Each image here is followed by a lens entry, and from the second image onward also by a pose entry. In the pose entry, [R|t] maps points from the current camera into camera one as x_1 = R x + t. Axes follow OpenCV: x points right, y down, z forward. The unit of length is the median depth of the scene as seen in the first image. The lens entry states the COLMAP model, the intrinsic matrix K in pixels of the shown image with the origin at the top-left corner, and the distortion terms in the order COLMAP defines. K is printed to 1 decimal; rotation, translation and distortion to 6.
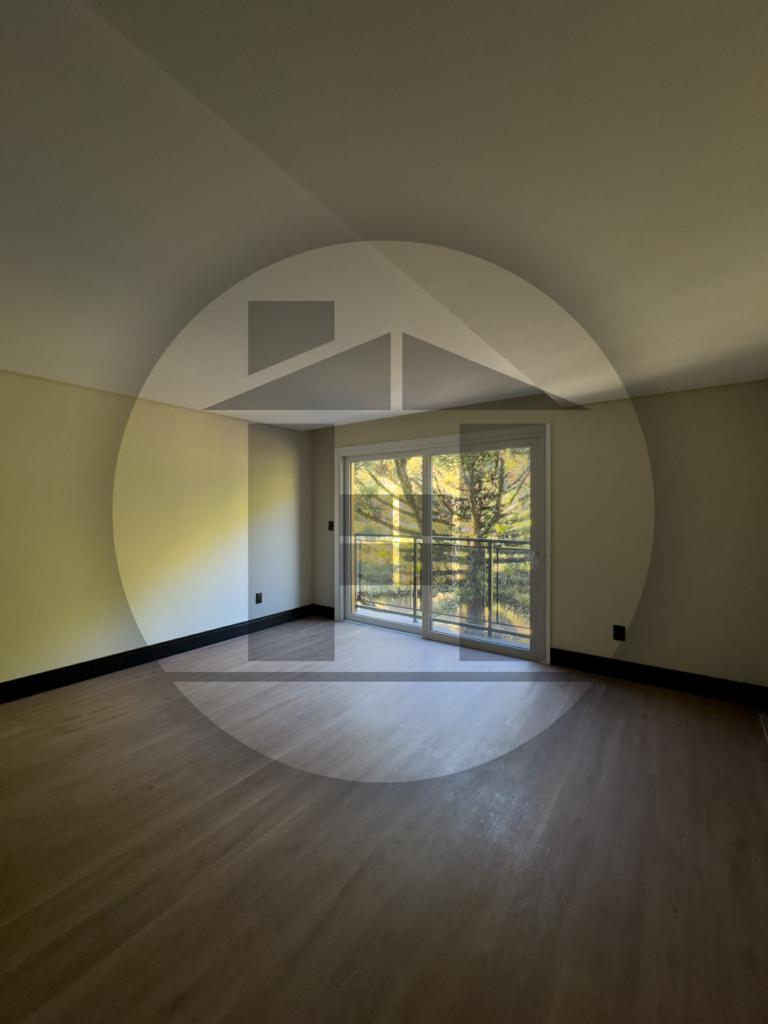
lens RADIAL K [[415.8, 0, 381.7], [0, 415.8, 513.6], [0, 0, 1]] dist [-0.004792, -0.000234]
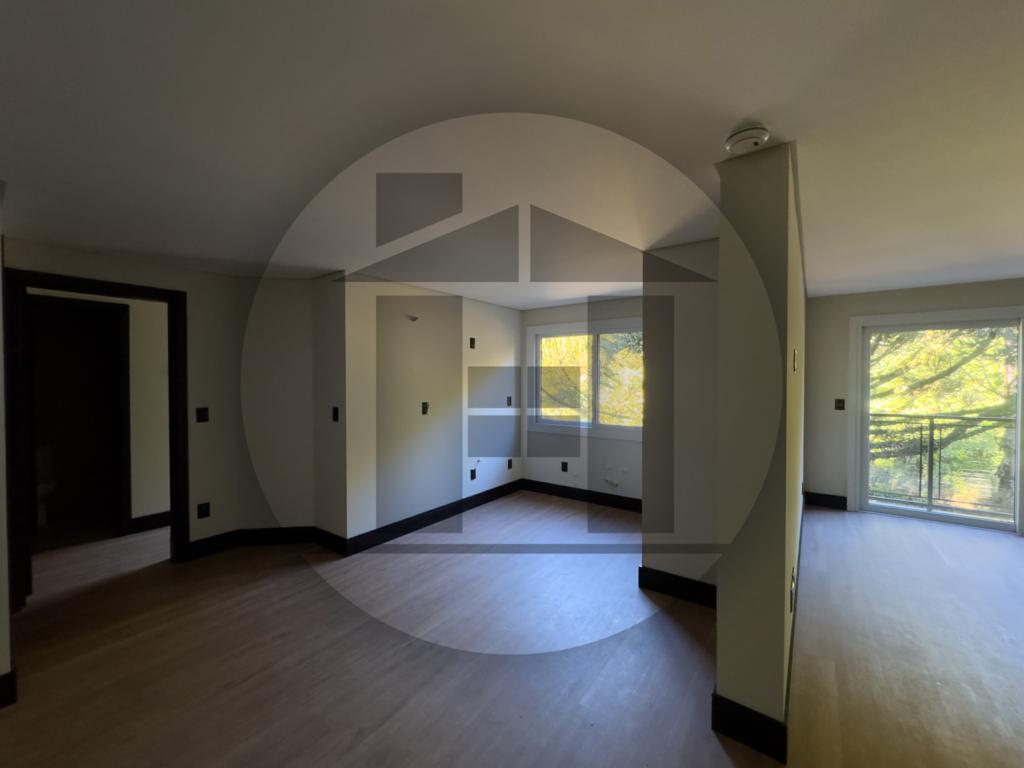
lens RADIAL K [[415.8, 0, 508.2], [0, 415.8, 382.8], [0, 0, 1]] dist [-0.004792, -0.000234]
pose [[0.999998, 0.000515, -0.001822, -0.819448], [-0.000523, 0.999990, -0.004416, -0.012557], [0.001819, 0.004417, 0.999989, 0.112815]]
